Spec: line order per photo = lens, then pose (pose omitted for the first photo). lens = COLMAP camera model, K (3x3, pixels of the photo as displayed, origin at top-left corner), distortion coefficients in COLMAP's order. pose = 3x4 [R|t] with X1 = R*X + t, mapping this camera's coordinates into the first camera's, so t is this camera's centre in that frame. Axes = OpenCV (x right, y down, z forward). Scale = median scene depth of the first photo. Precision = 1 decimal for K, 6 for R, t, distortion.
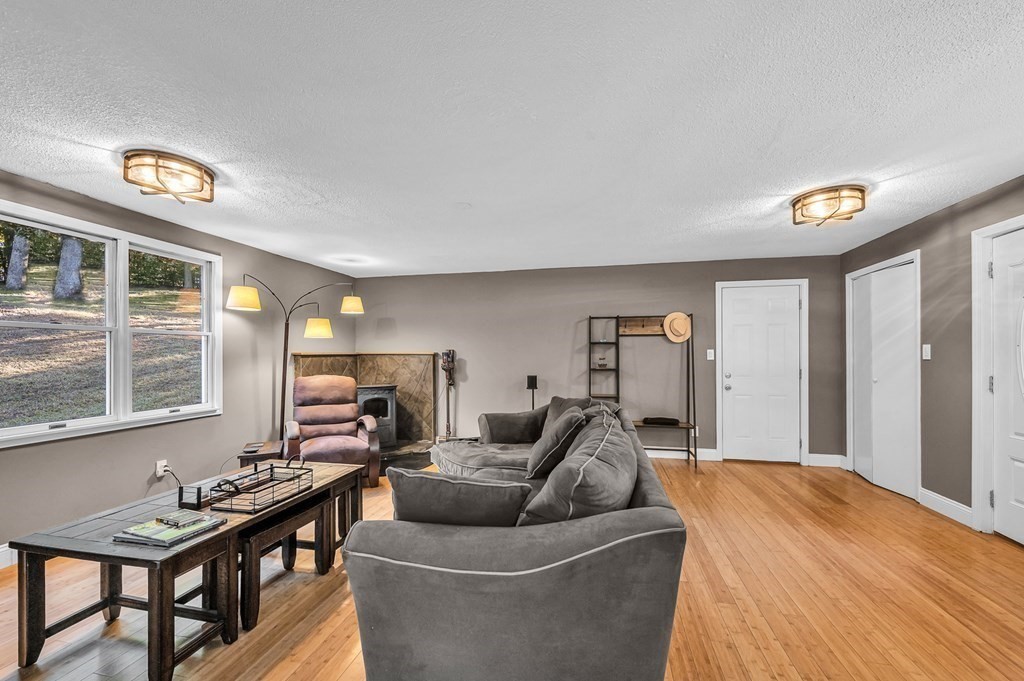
lens RADIAL K [[412.9, 0, 507.6], [0, 412.9, 349.9], [0, 0, 1]] dist [-0.000186, 0.000500]
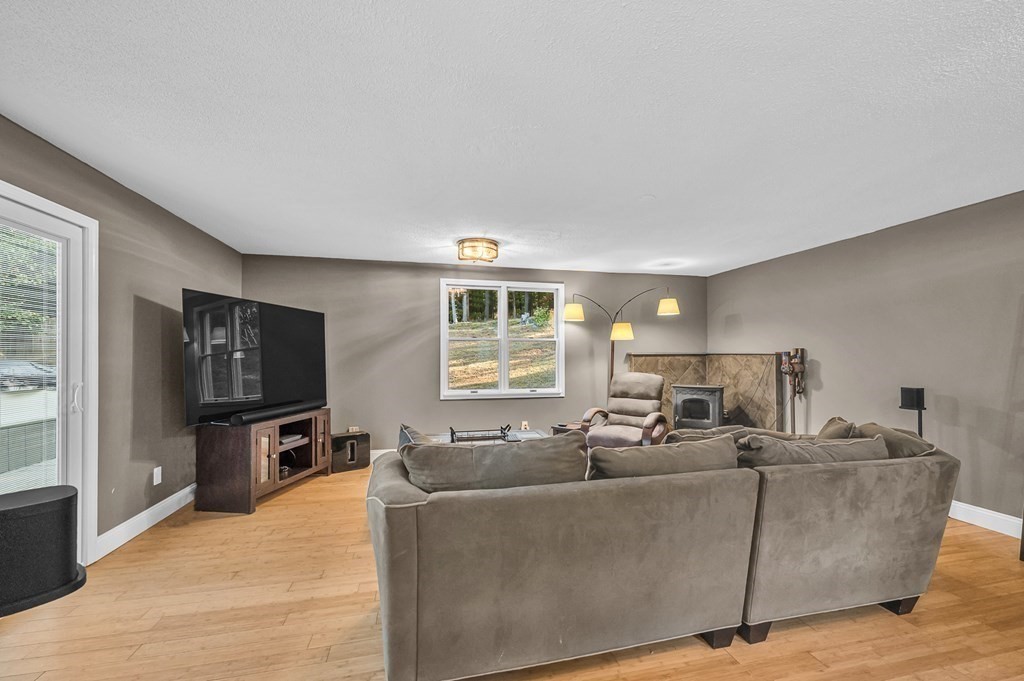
lens RADIAL K [[412.9, 0, 511.7], [0, 412.9, 350.5], [0, 0, 1]] dist [-0.000186, 0.000500]
pose [[0.439023, -0.006606, -0.898452, 0.365390], [0.009684, 0.999950, -0.002621, 0.000541], [0.898424, -0.007550, 0.439065, 0.174628]]
